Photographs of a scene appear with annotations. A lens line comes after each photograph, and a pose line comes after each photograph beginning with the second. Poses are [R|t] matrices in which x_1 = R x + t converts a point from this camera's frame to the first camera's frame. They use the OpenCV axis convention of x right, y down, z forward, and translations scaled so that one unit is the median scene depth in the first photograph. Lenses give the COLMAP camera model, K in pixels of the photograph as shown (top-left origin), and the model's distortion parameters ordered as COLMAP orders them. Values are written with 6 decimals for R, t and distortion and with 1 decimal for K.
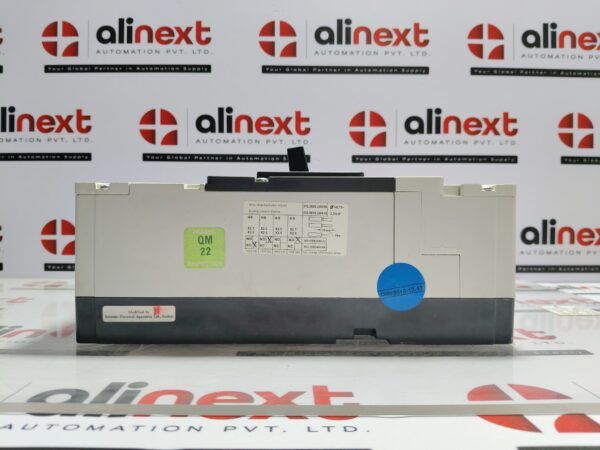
lens RADIAL K [[459.7, 0, 300.0], [0, 459.7, 225.0], [0, 0, 1]] dist [-0.058185, -0.036192]
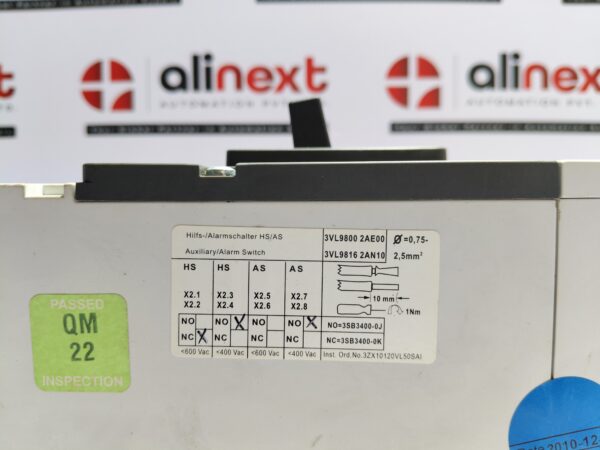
lens RADIAL K [[459.7, 0, 300.0], [0, 459.7, 225.0], [0, 0, 1]] dist [-0.058185, -0.036192]
pose [[0.999586, -0.007994, -0.027632, -0.001354], [0.009444, 0.998563, 0.052743, -0.037940], [0.027170, -0.052982, 0.998226, 0.320053]]
